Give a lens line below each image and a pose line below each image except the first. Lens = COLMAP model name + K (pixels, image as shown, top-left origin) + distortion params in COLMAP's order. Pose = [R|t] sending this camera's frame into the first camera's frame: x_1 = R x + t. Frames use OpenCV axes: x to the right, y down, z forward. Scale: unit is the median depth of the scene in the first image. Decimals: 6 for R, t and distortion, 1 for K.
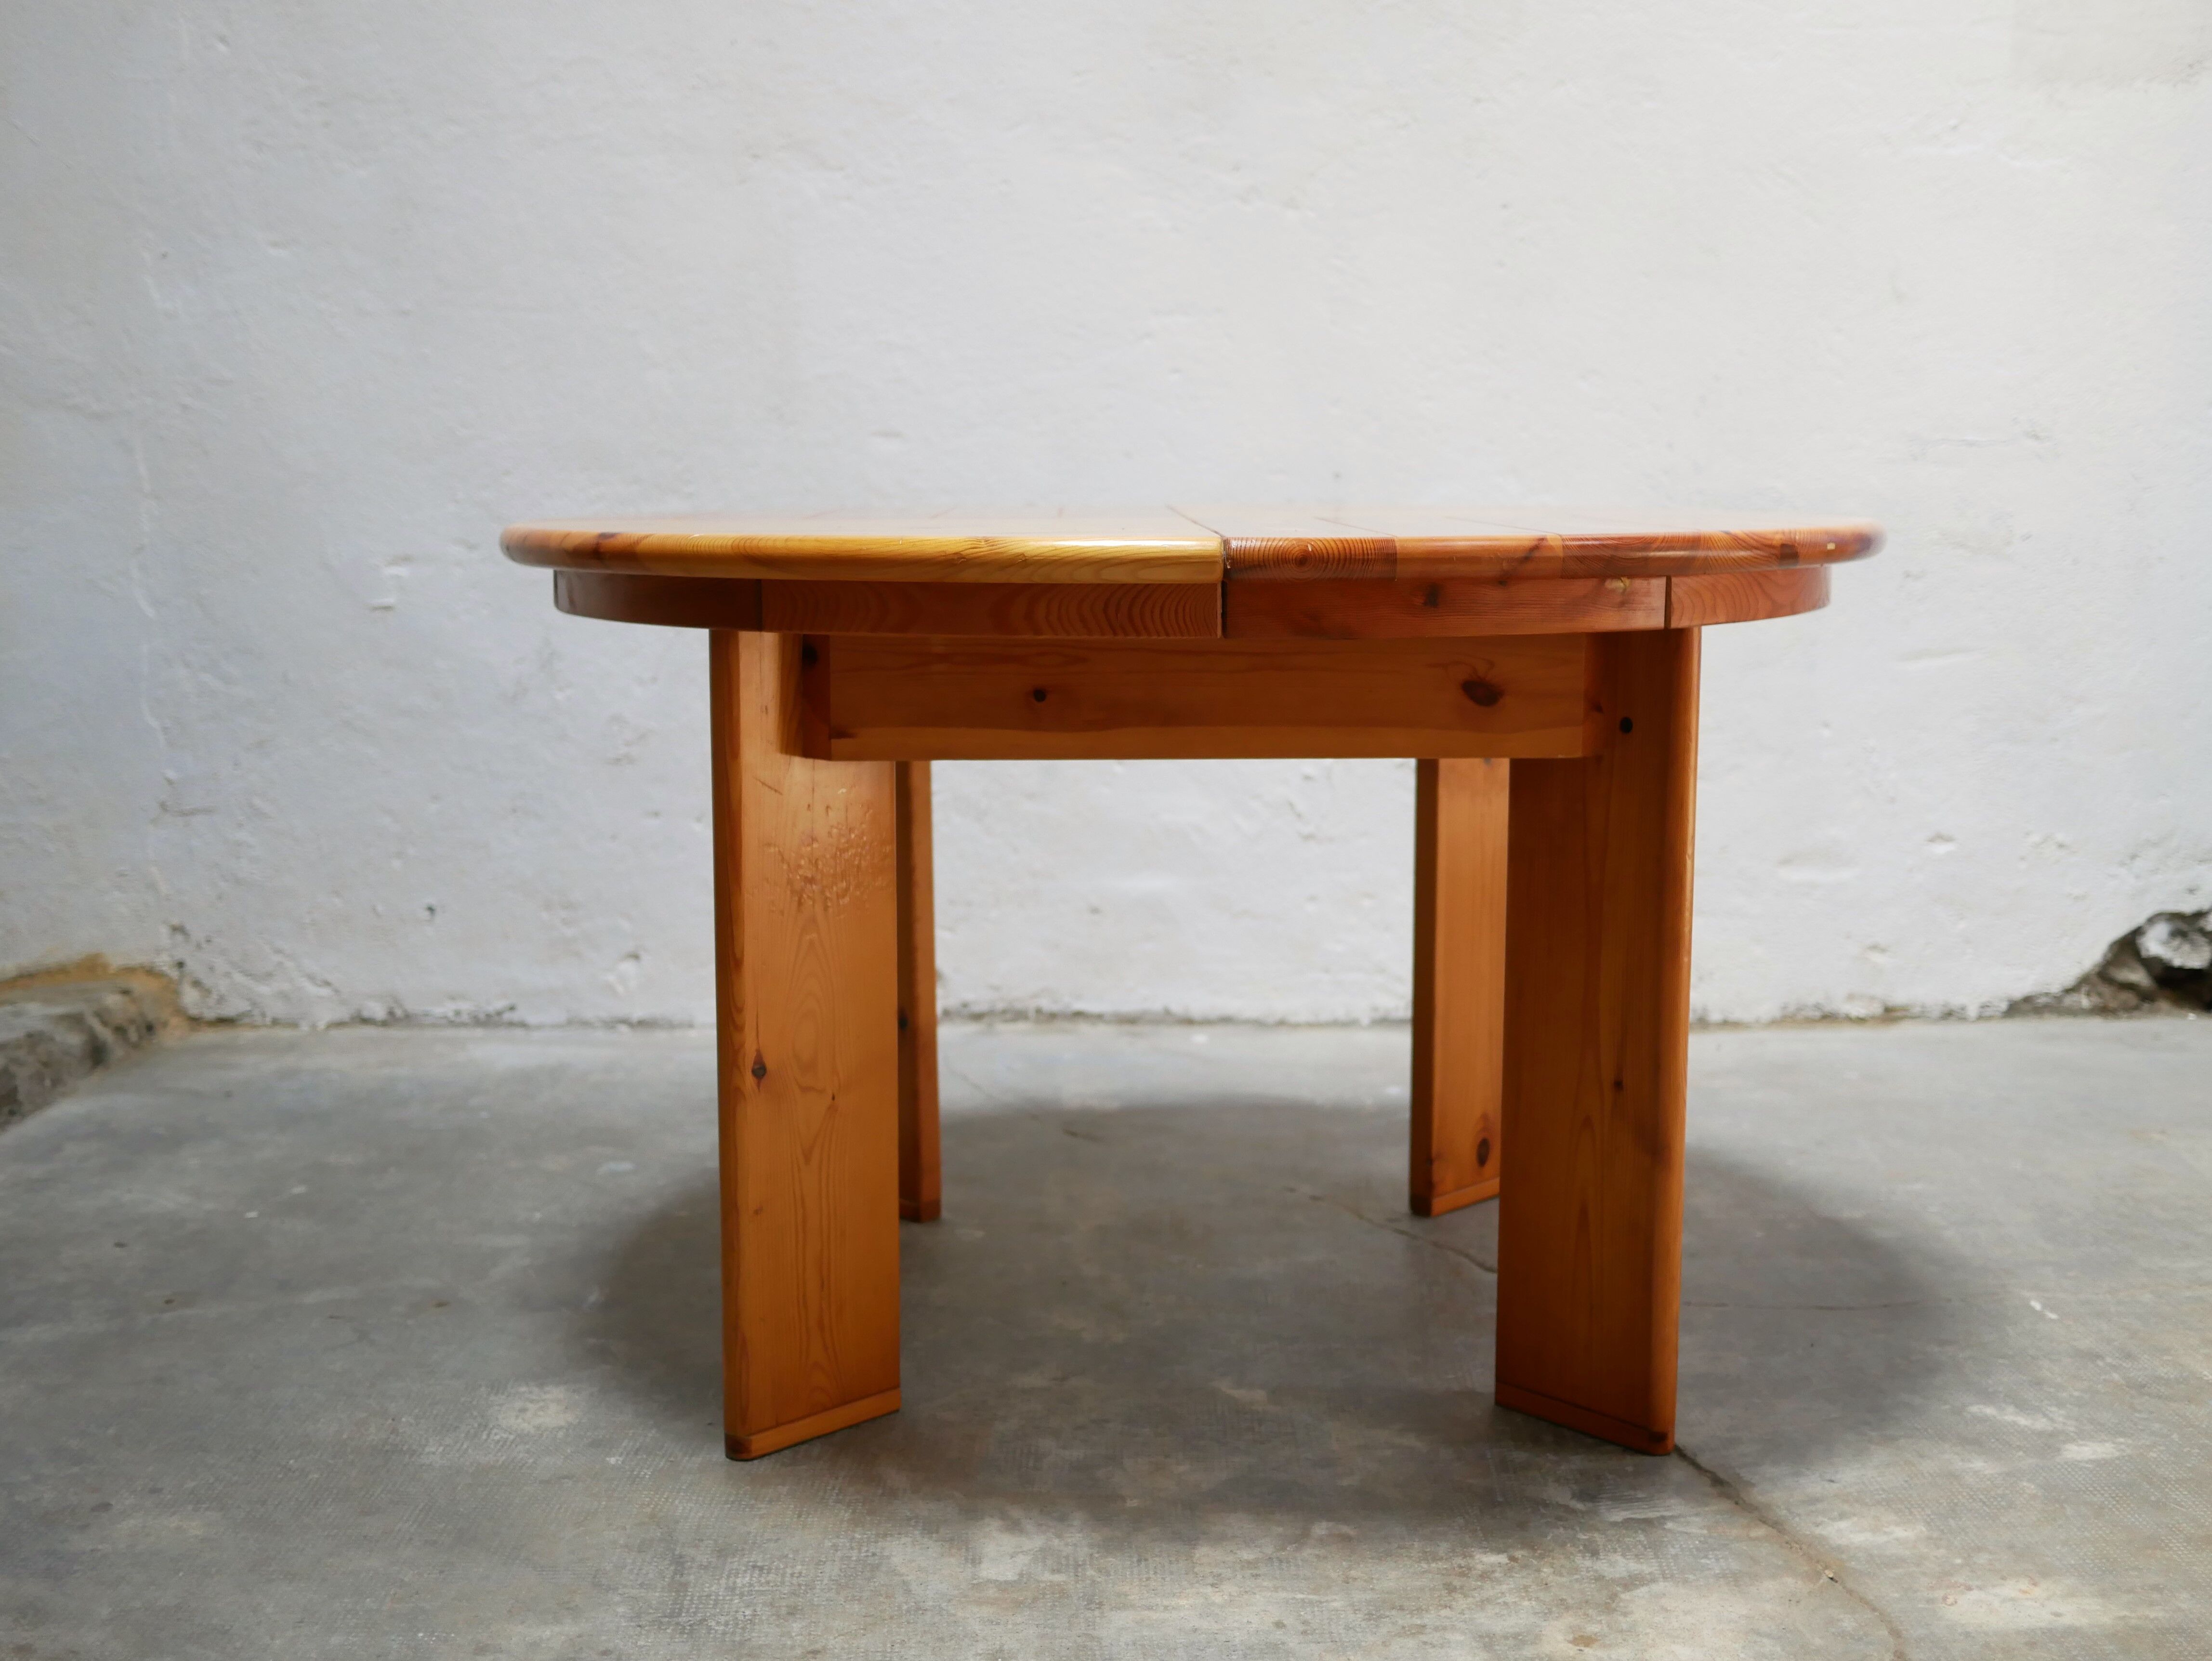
lens RADIAL K [[2503.0, 0, 1105.0], [0, 2503.0, 831.7], [0, 0, 1]] dist [-0.012565, 0.000000]
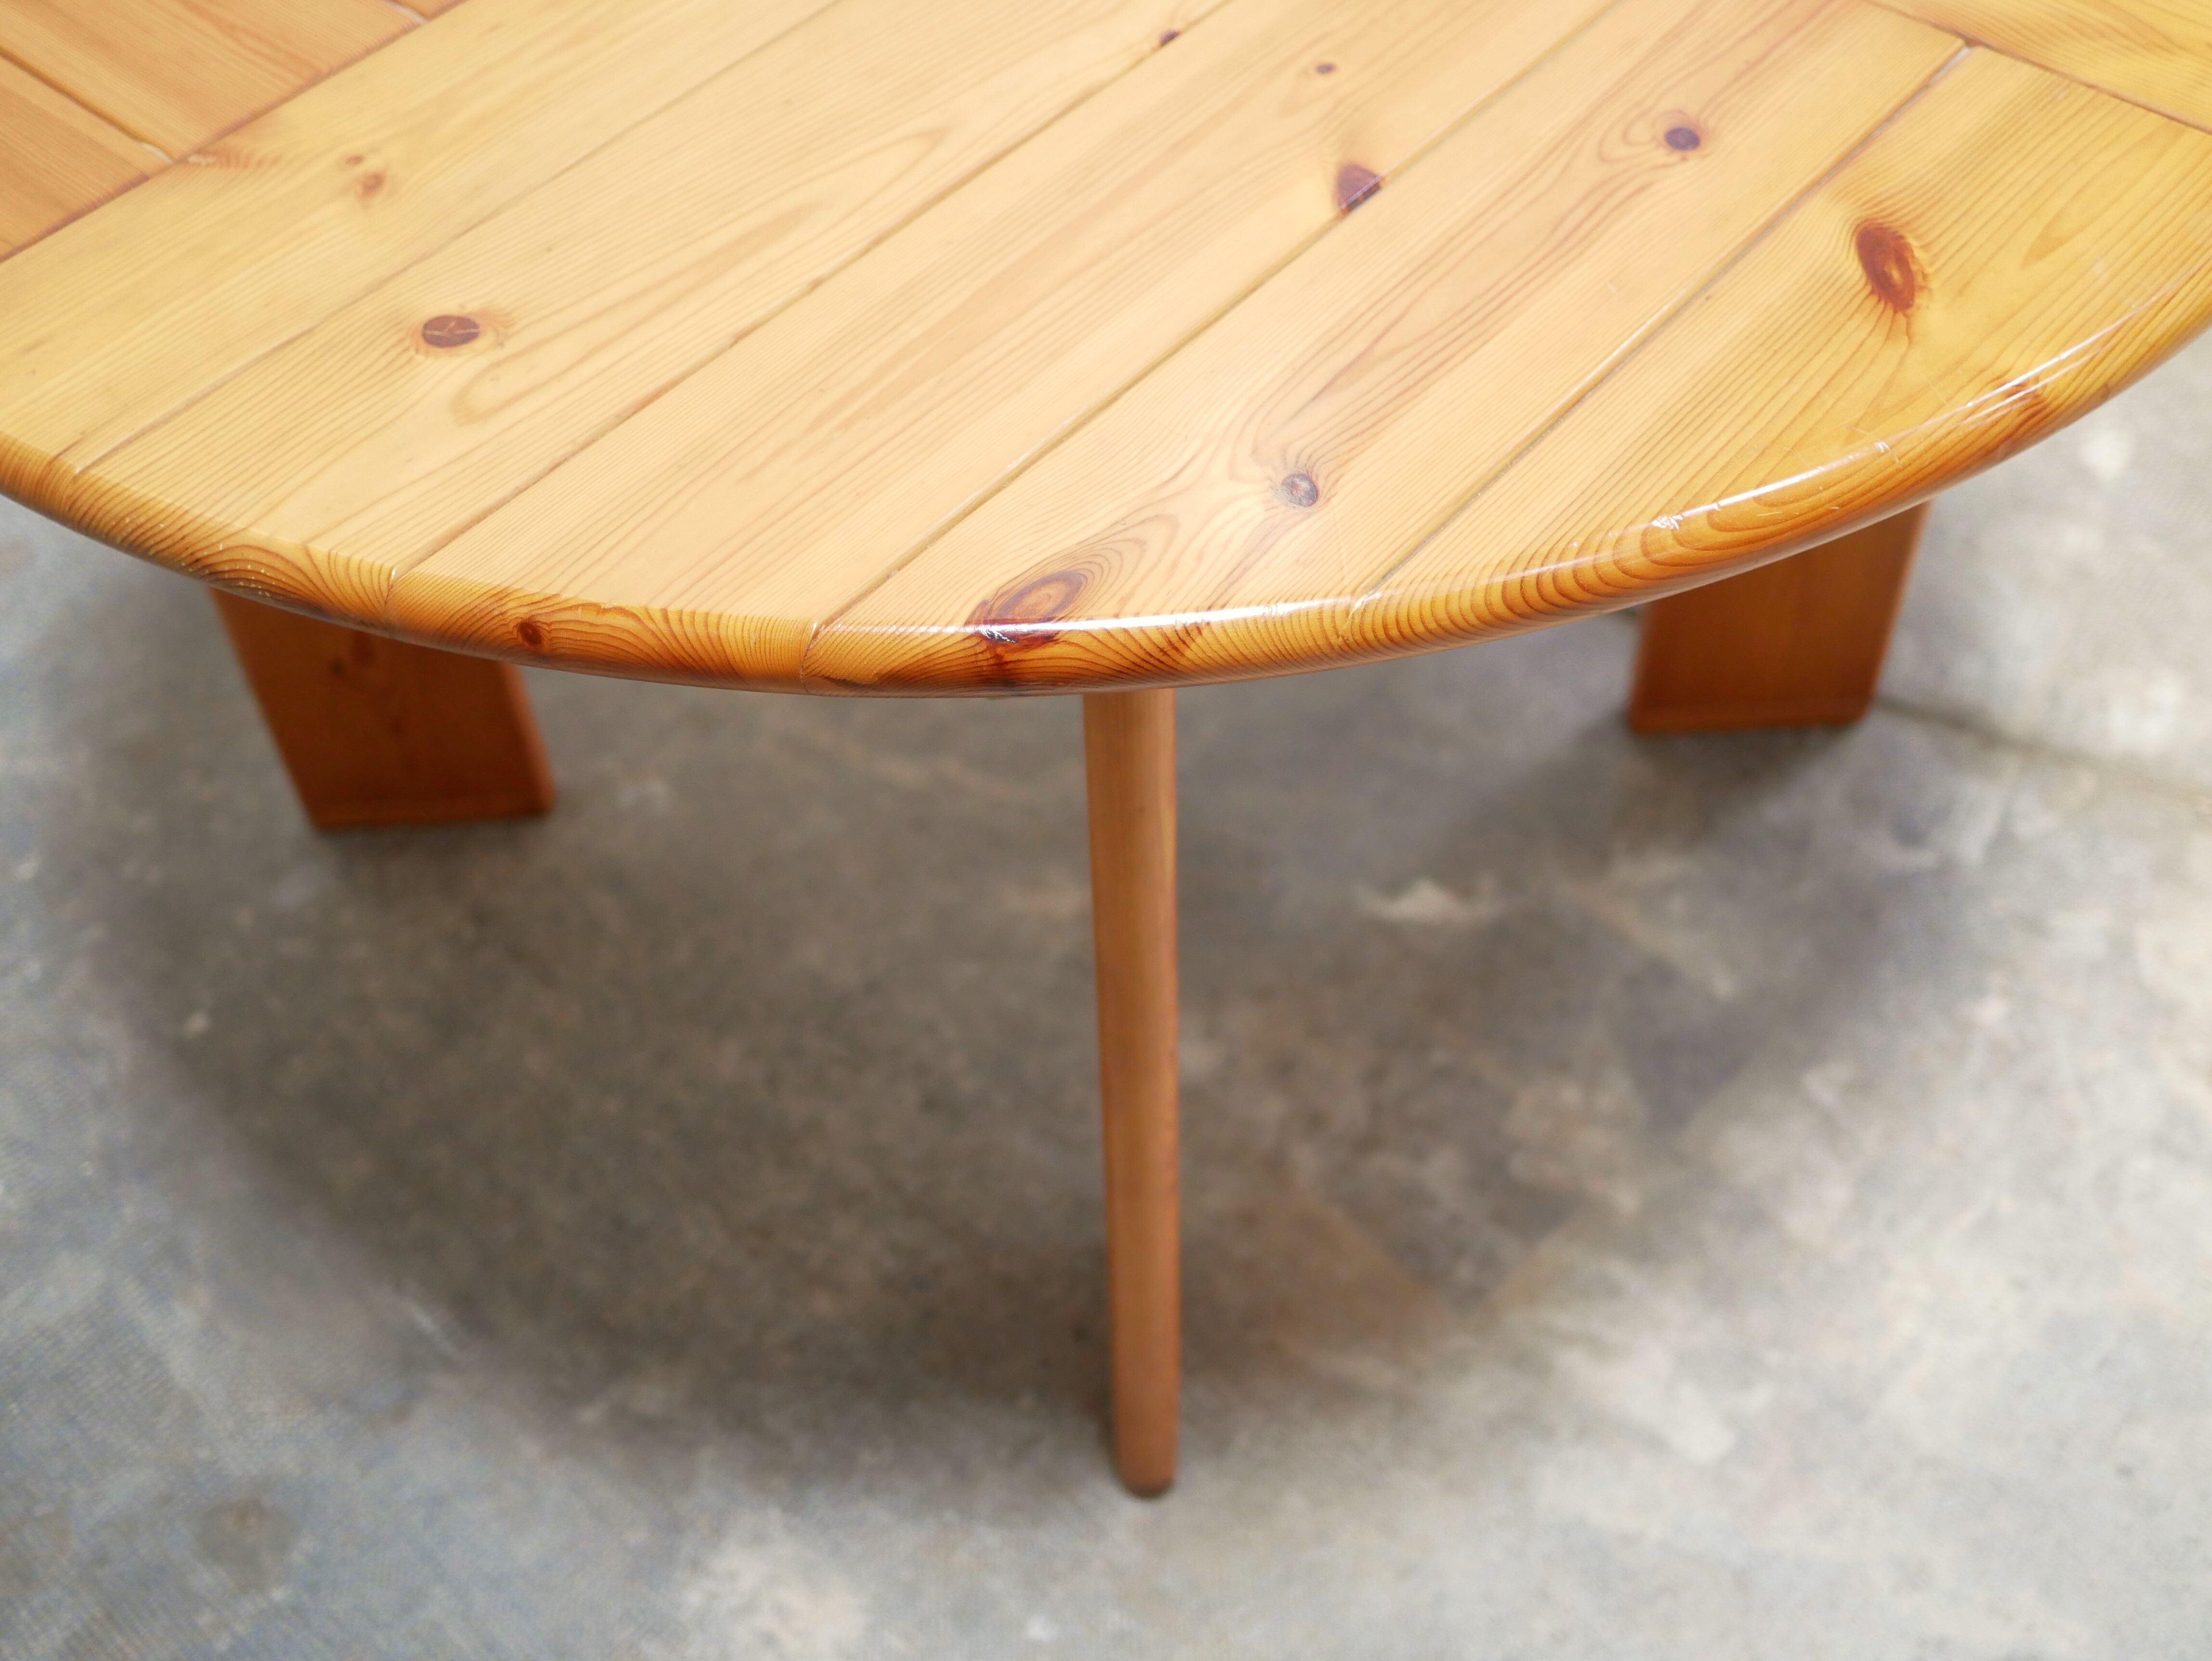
lens RADIAL K [[2503.0, 0, 1121.7], [0, 2503.0, 823.0], [0, 0, 1]] dist [-0.012565, 0.000000]
pose [[0.660405, -0.584614, 0.471266, -0.229161], [0.137114, 0.710926, 0.689771, -0.215946], [-0.738285, -0.390911, 0.549658, 0.442386]]
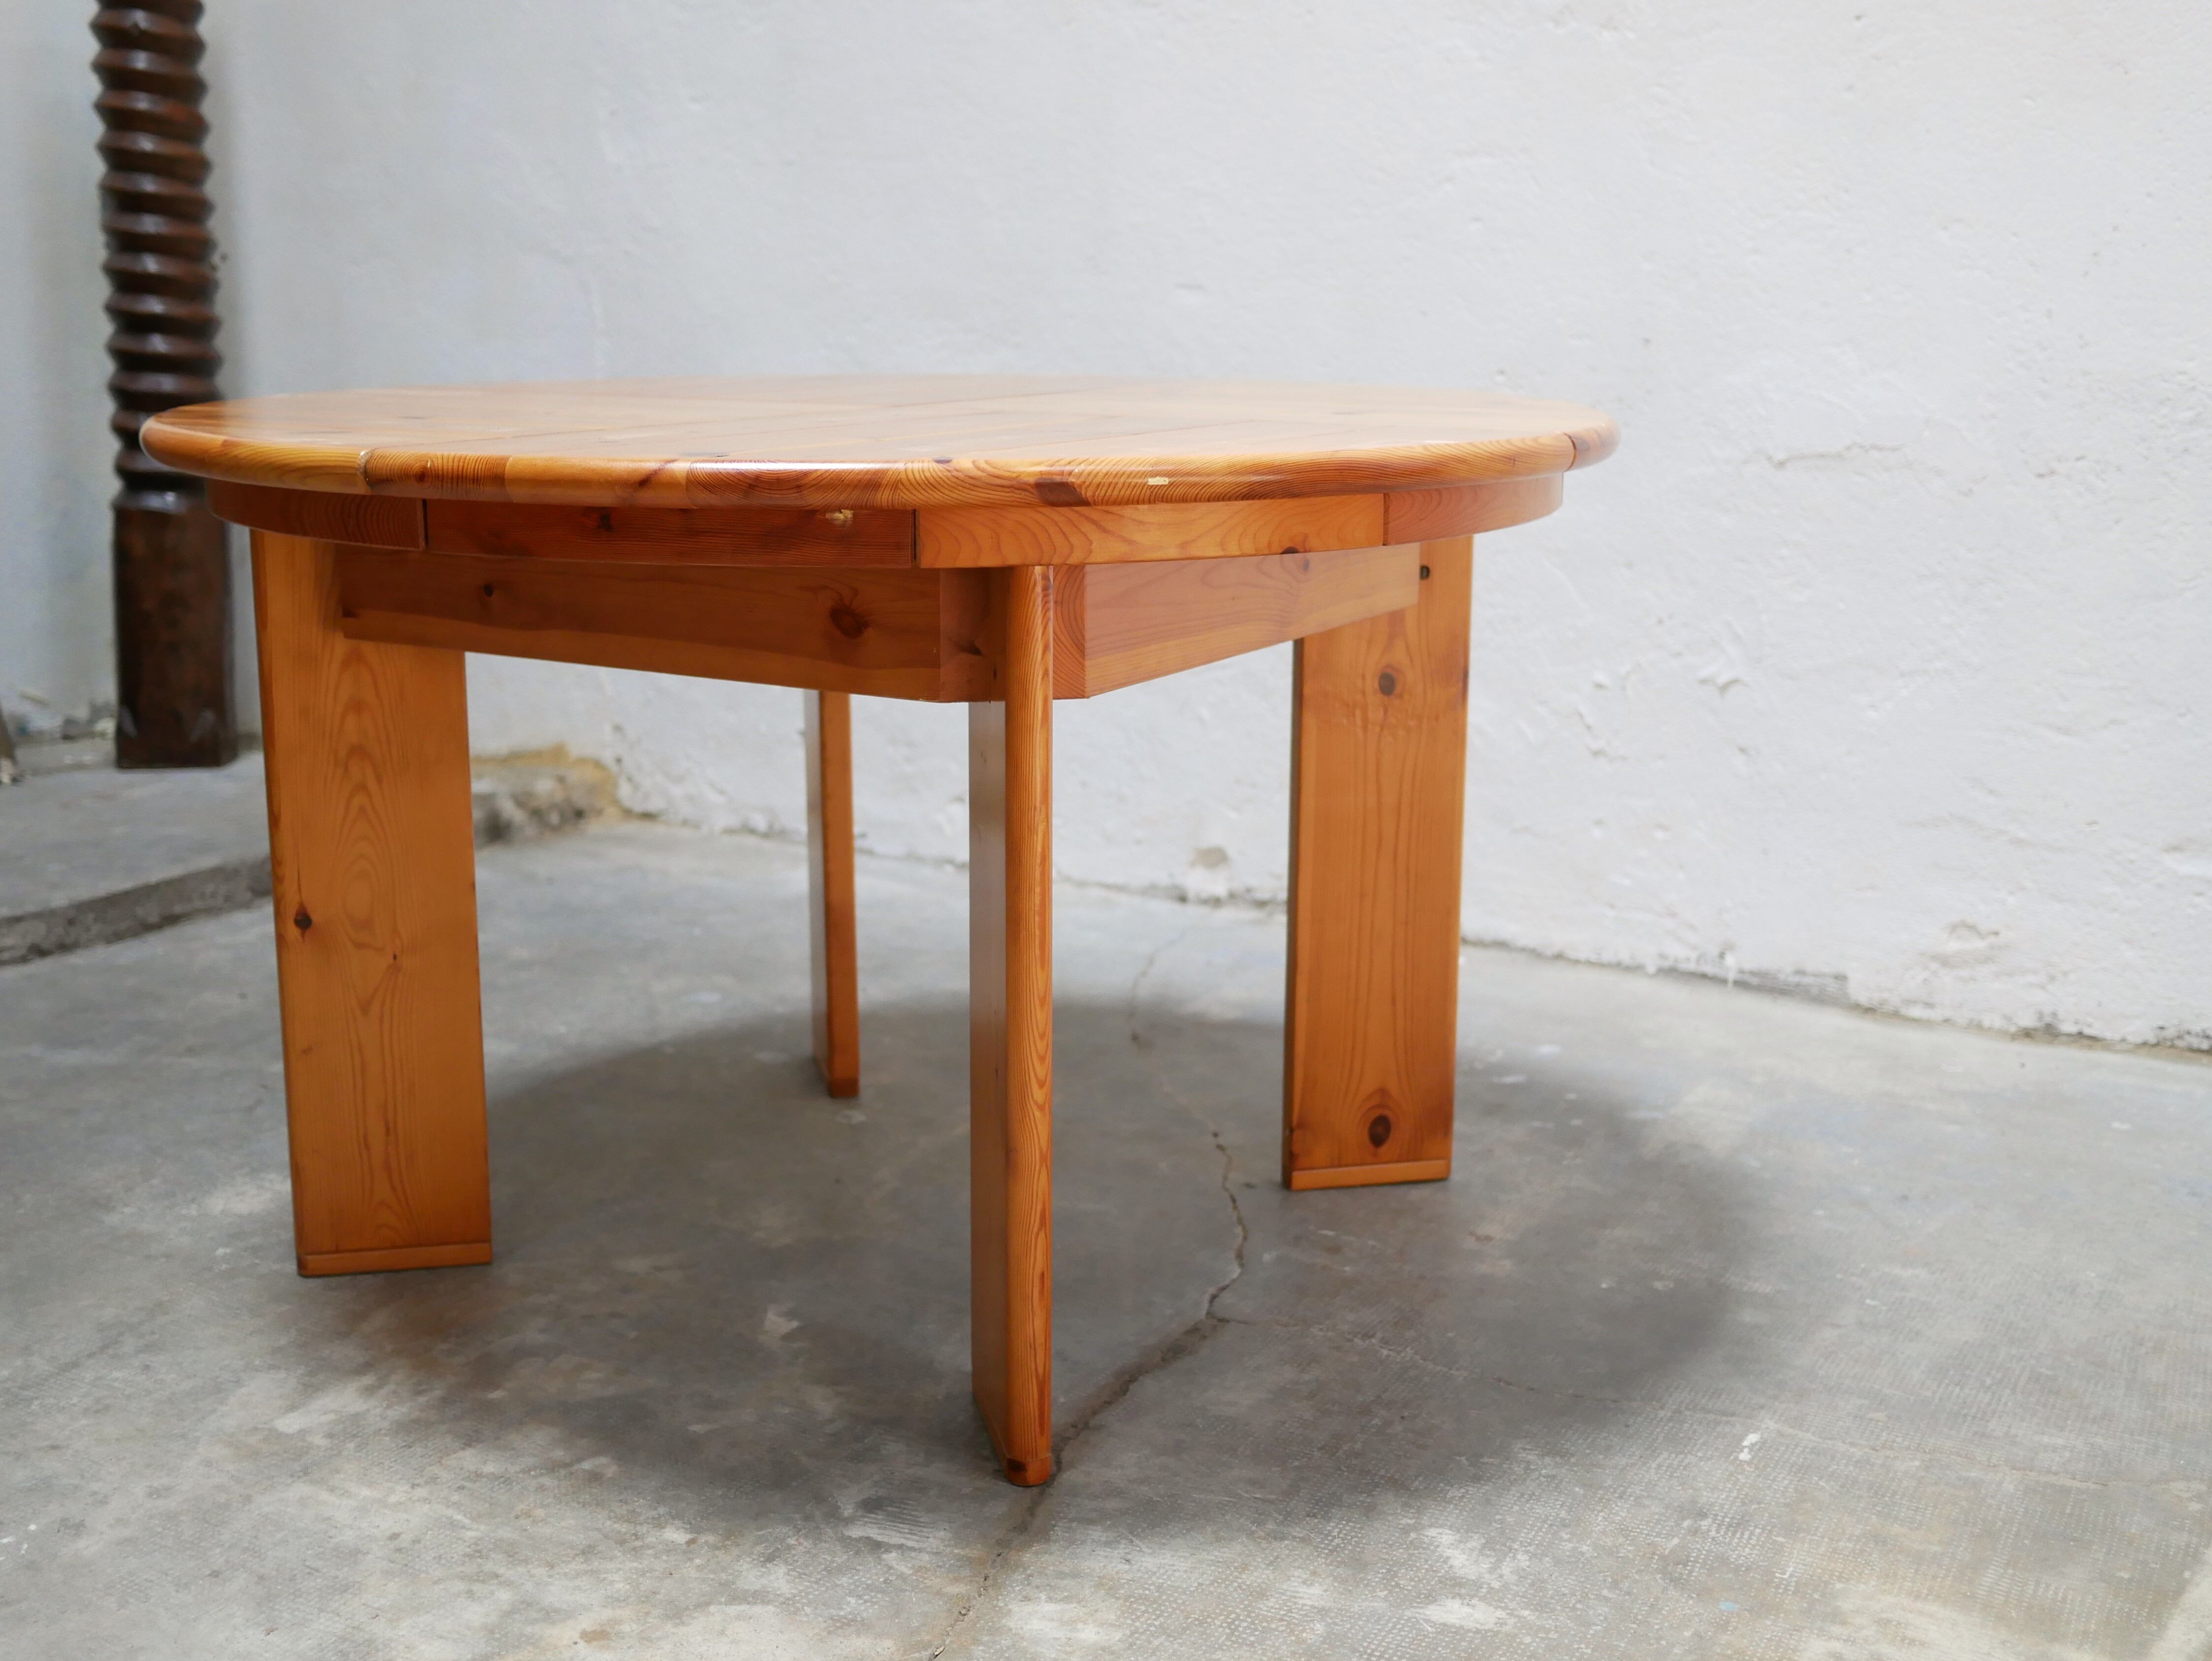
lens RADIAL K [[2559.1, 0, 1085.4], [0, 2559.1, 824.4], [0, 0, 1]] dist [-0.012552, 0.000000]
pose [[0.852552, 0.119717, -0.508746, 0.427045], [-0.083345, 0.992097, 0.093789, -0.046577], [0.515954, -0.037559, 0.855793, 0.147179]]
